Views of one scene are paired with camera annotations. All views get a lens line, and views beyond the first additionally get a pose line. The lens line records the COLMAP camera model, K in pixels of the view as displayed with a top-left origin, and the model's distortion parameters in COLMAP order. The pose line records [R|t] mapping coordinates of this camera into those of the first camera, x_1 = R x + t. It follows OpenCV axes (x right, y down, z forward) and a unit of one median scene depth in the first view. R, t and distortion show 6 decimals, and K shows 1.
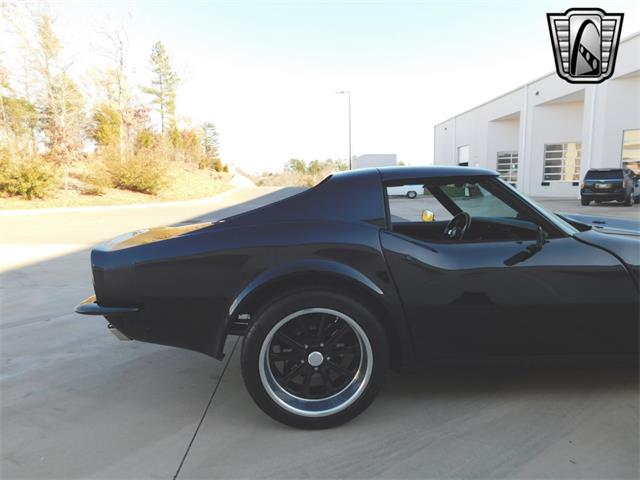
lens RADIAL K [[420.1, 0, 318.3], [0, 420.1, 238.0], [0, 0, 1]] dist [-0.071559, 0.050960]
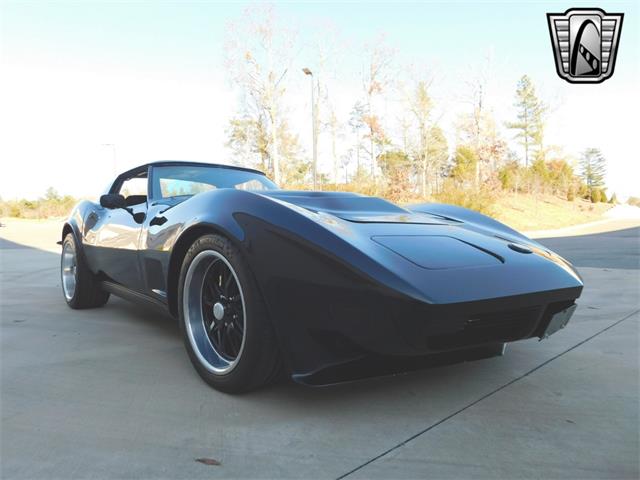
lens RADIAL K [[421.4, 0, 318.8], [0, 421.4, 239.1], [0, 0, 1]] dist [-0.073187, 0.055210]
pose [[0.627733, 0.011273, -0.778347, 0.115175], [-0.078273, 0.995742, -0.048705, 0.007663], [0.774484, 0.091497, 0.625942, 0.034417]]
